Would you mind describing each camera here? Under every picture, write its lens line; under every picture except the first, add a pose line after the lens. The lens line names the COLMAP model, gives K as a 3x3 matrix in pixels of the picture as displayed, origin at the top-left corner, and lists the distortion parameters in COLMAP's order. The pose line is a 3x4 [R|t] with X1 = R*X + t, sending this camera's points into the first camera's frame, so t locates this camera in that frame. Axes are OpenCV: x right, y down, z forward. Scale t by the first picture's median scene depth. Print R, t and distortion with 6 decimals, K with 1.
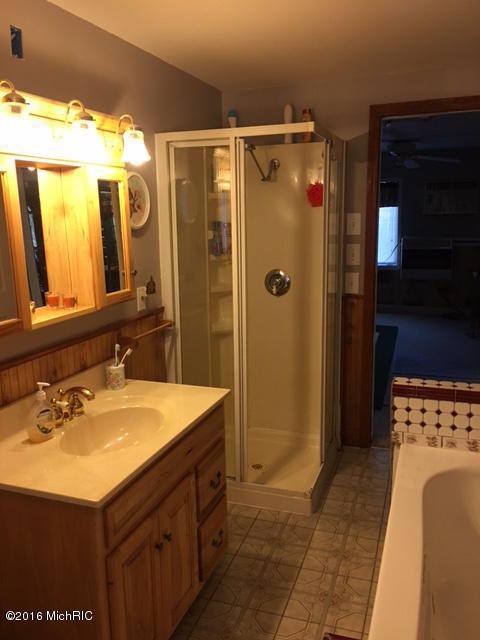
lens RADIAL K [[544.2, 0, 241.9], [0, 544.2, 319.9], [0, 0, 1]] dist [0.076626, -0.111693]
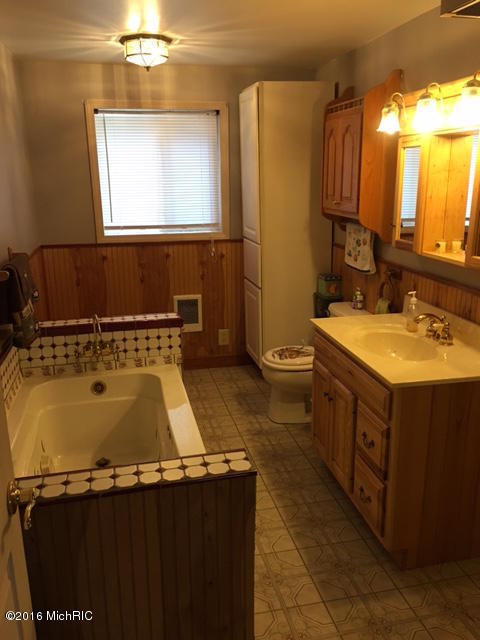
lens RADIAL K [[544.2, 0, 241.2], [0, 544.2, 320.3], [0, 0, 1]] dist [0.076626, -0.111693]
pose [[-0.846335, 0.167830, -0.505519, 0.648868], [-0.076678, 0.900790, 0.427431, -0.341355], [0.527102, 0.400512, -0.749502, 1.578195]]
